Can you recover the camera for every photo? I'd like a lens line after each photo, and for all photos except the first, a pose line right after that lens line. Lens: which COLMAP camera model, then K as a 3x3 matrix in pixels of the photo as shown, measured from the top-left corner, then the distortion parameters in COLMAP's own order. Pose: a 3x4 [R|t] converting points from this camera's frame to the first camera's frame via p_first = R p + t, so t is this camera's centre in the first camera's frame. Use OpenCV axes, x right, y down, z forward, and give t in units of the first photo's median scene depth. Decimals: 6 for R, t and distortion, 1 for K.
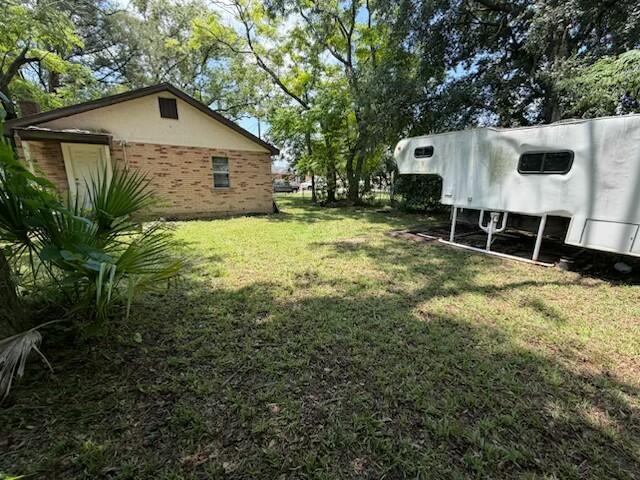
lens RADIAL K [[256.9, 0, 320.0], [0, 256.9, 240.0], [0, 0, 1]] dist [-0.000909, -0.000144]
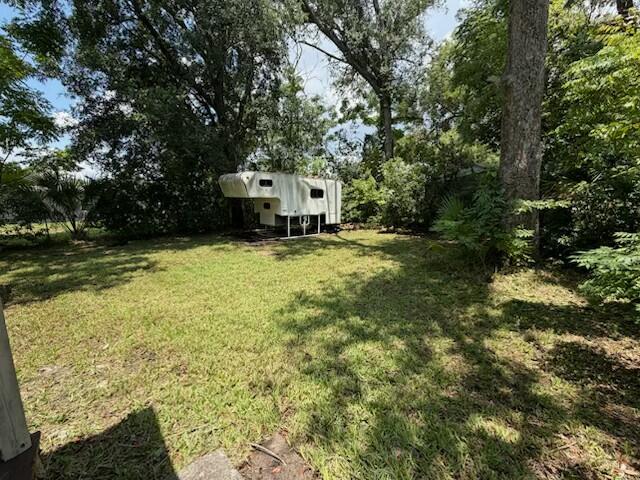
lens RADIAL K [[256.9, 0, 320.0], [0, 256.9, 240.0], [0, 0, 1]] dist [-0.000909, -0.000144]
pose [[-0.145463, -0.161979, 0.976014, -1.375492], [0.235381, 0.952515, 0.193160, -0.296694], [-0.960956, 0.257833, -0.100429, 1.144574]]
